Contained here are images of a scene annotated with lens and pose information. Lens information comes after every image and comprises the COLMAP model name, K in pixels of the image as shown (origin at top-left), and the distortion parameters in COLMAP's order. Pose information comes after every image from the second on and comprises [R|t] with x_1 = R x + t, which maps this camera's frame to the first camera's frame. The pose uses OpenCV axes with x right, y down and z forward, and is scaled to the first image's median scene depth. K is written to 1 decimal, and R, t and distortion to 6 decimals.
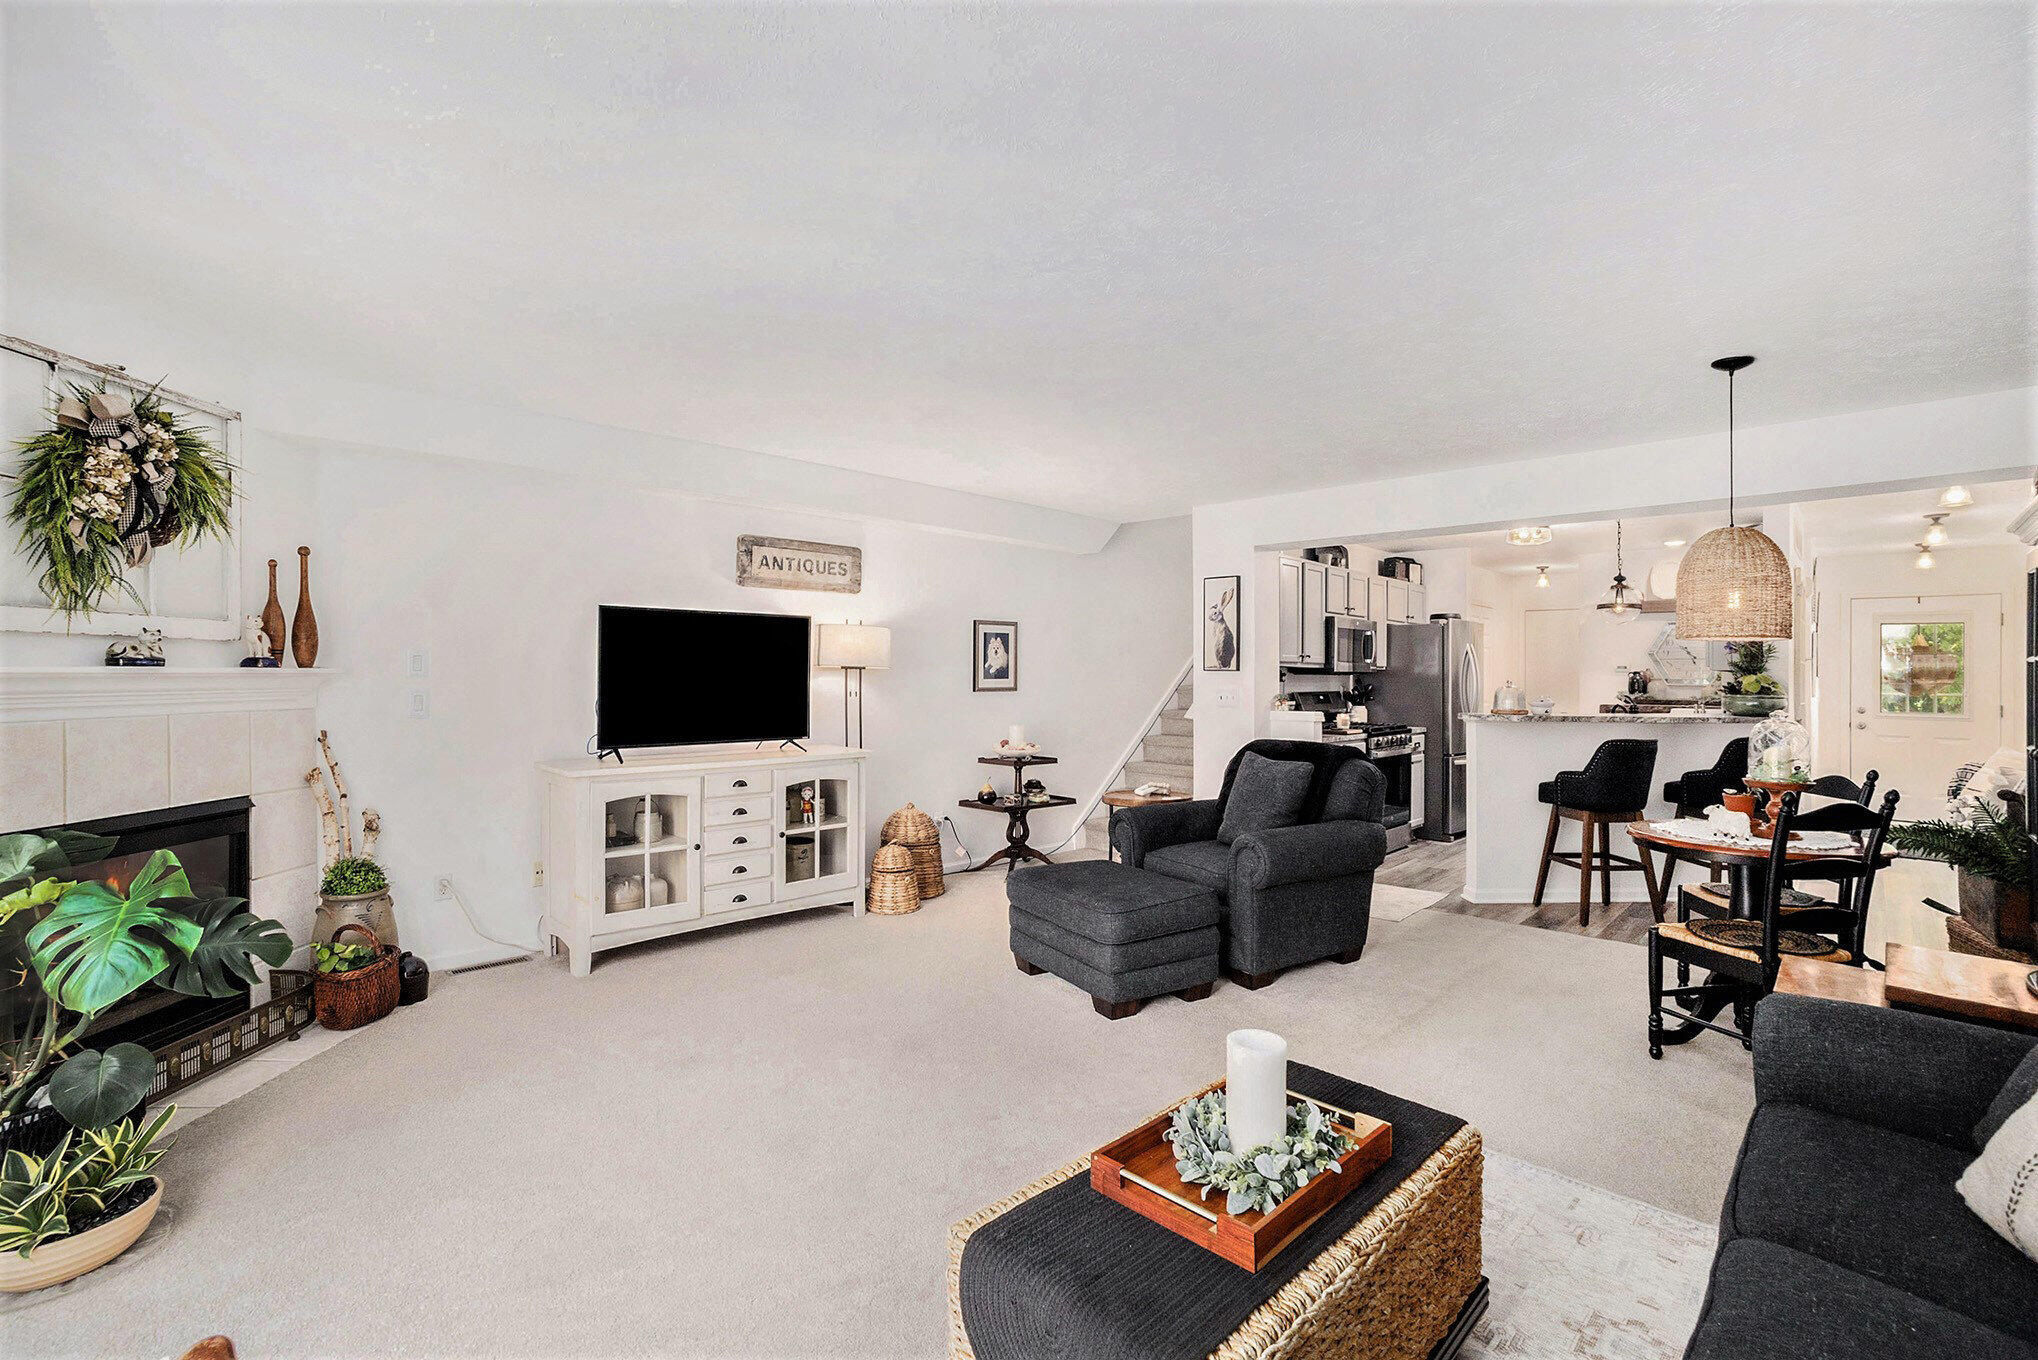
lens RADIAL K [[933.8, 0, 1019.0], [0, 933.8, 680.0], [0, 0, 1]] dist [-0.099791, -0.000010]
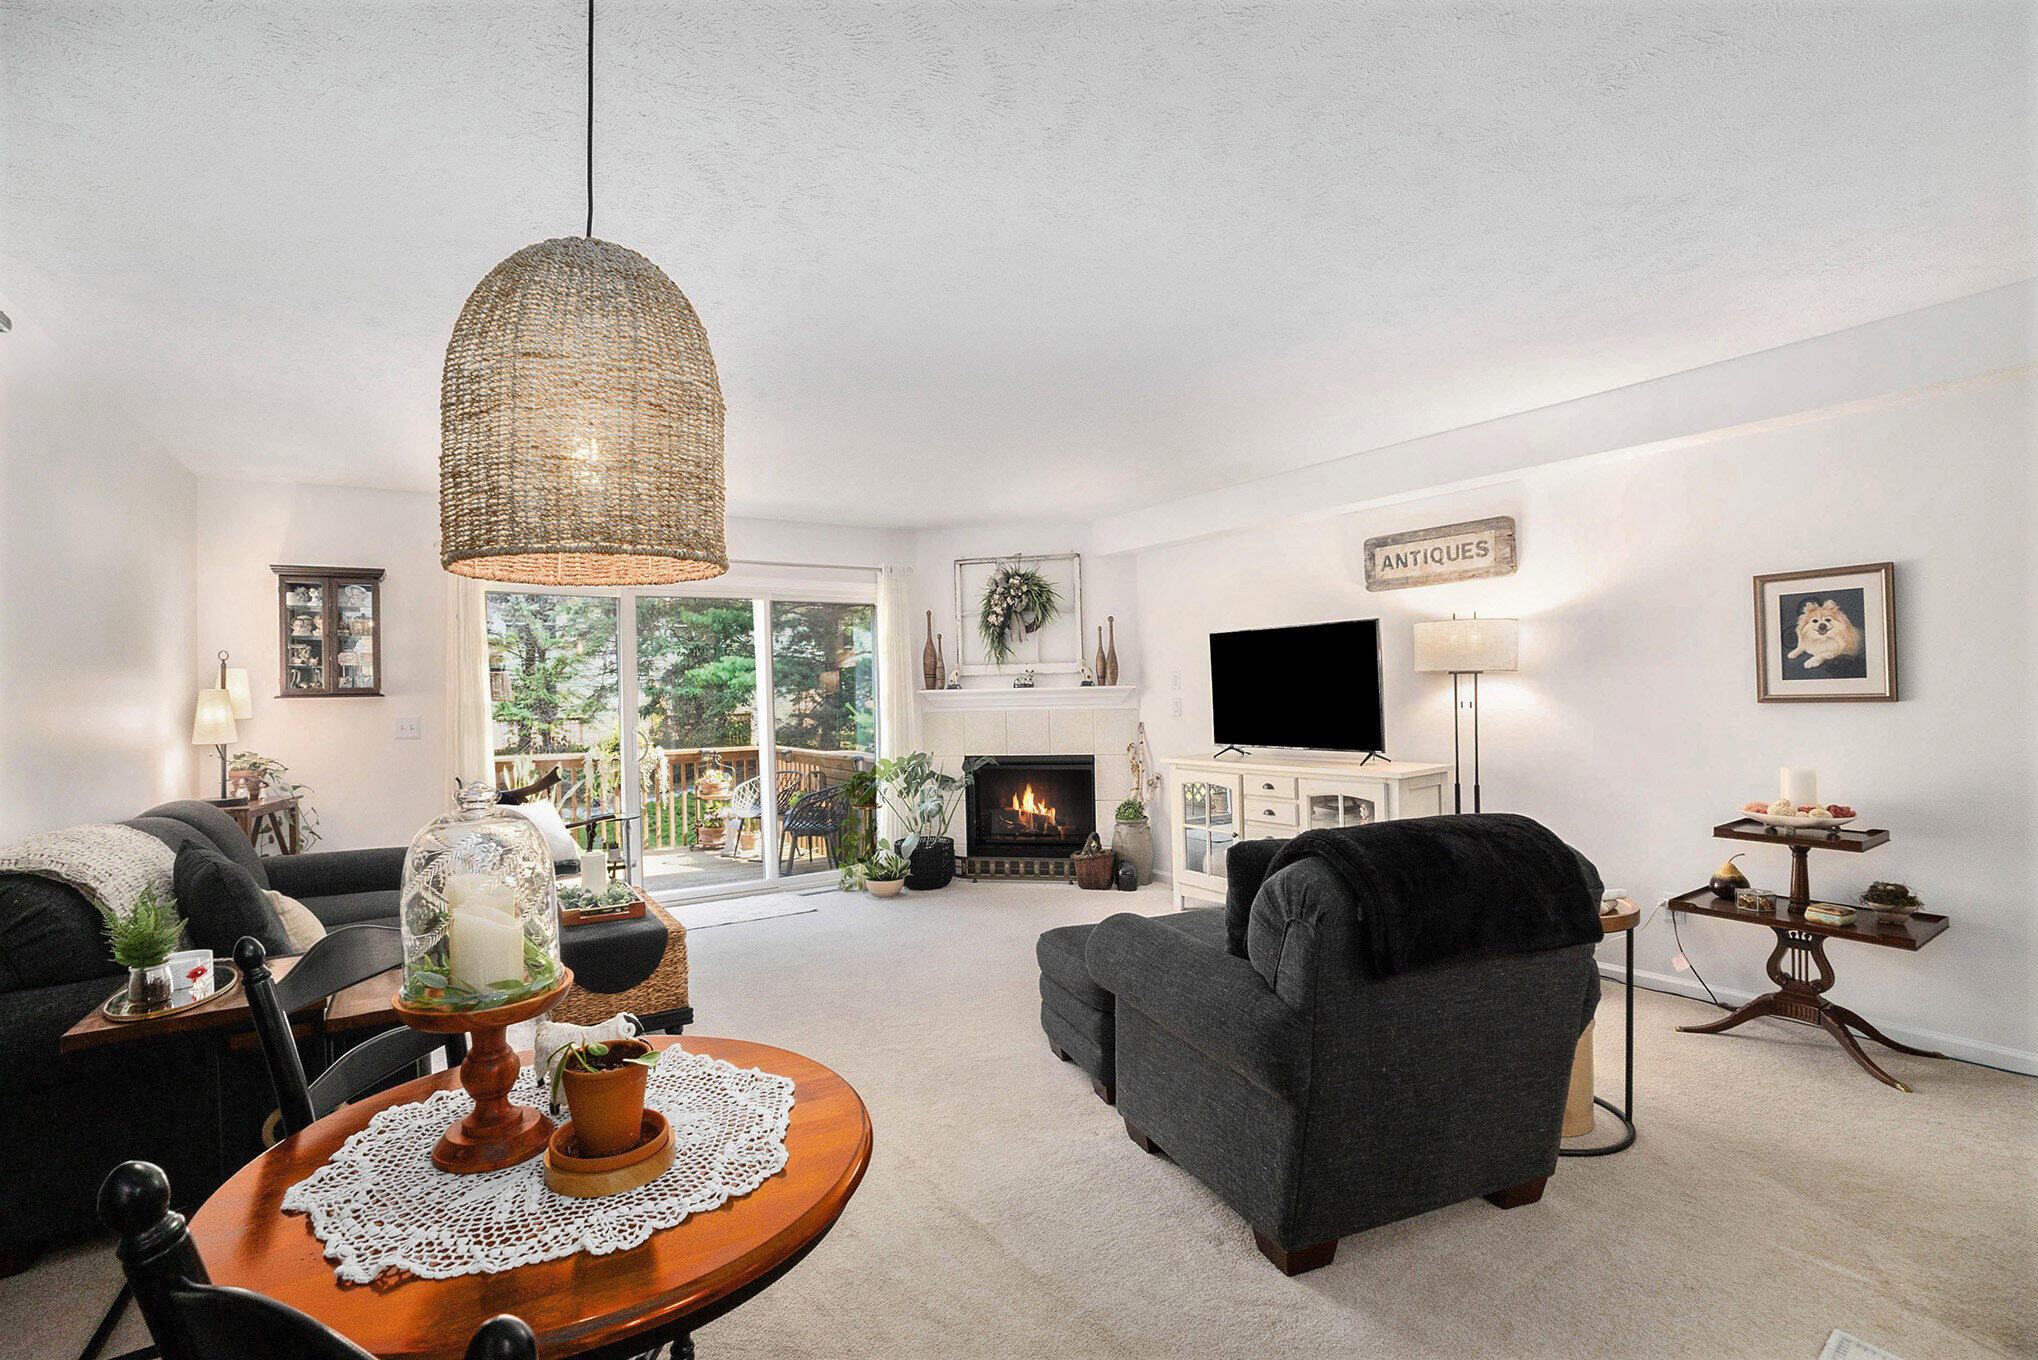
lens RADIAL K [[958.5, 0, 1019.0], [0, 958.5, 680.0], [0, 0, 1]] dist [-0.000577, 0.000122]
pose [[-0.197277, -0.007238, -0.980321, 0.719343], [0.021614, 0.999698, -0.011730, -0.004718], [0.980109, -0.023503, -0.197061, 0.786137]]
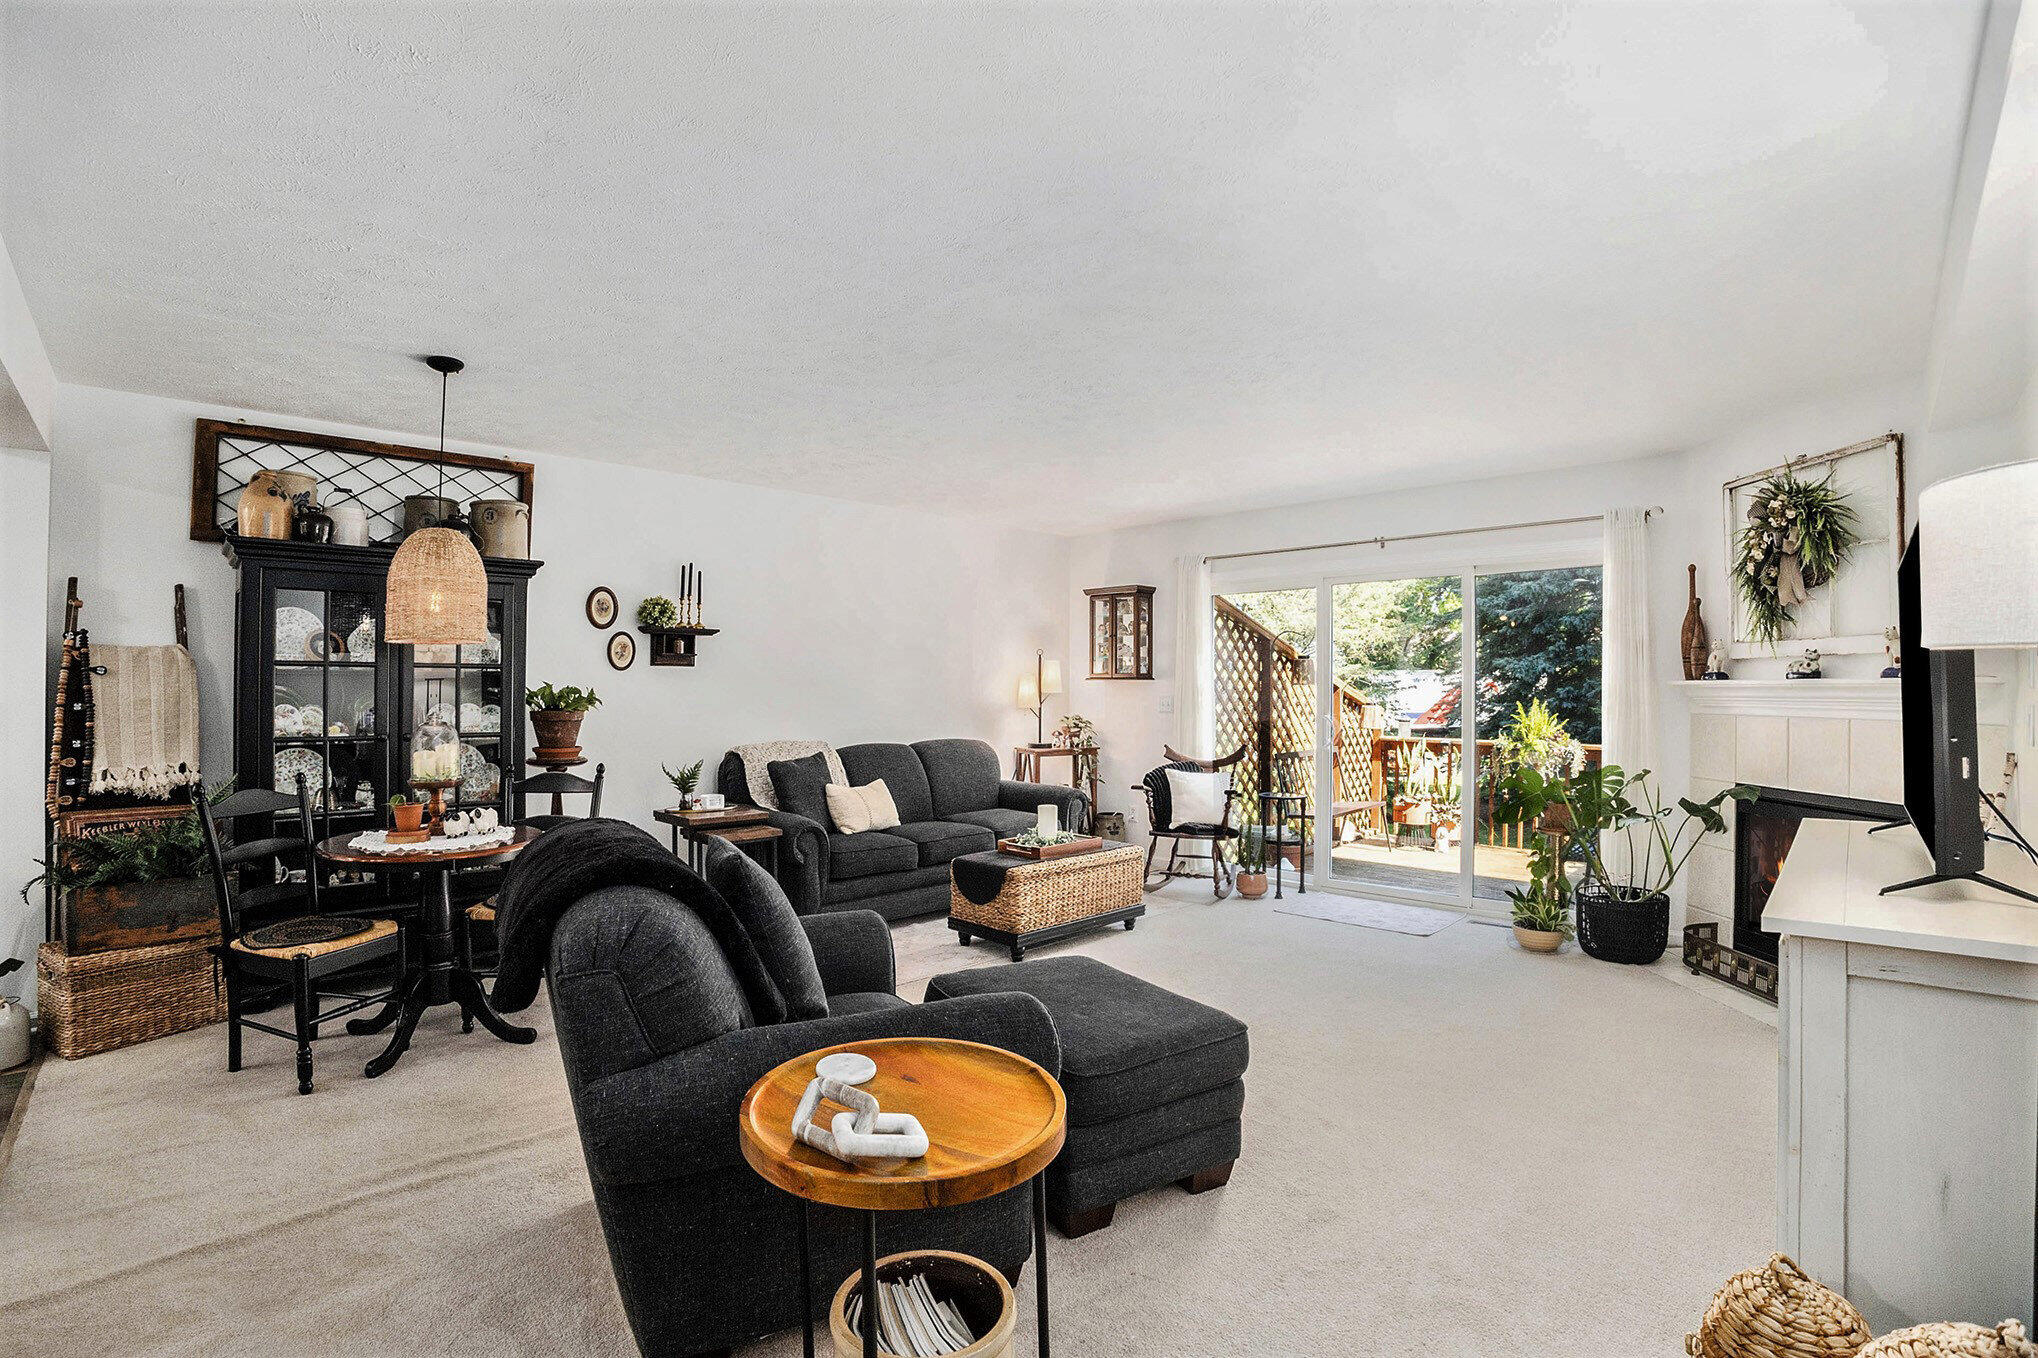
lens RADIAL K [[958.5, 0, 1019.0], [0, 958.5, 679.0], [0, 0, 1]] dist [-0.000577, 0.000122]
pose [[-0.997671, -0.003006, -0.068136, 0.164085], [-0.002275, 0.999939, -0.010802, 0.000039], [0.068165, -0.010622, -0.997618, 1.241098]]
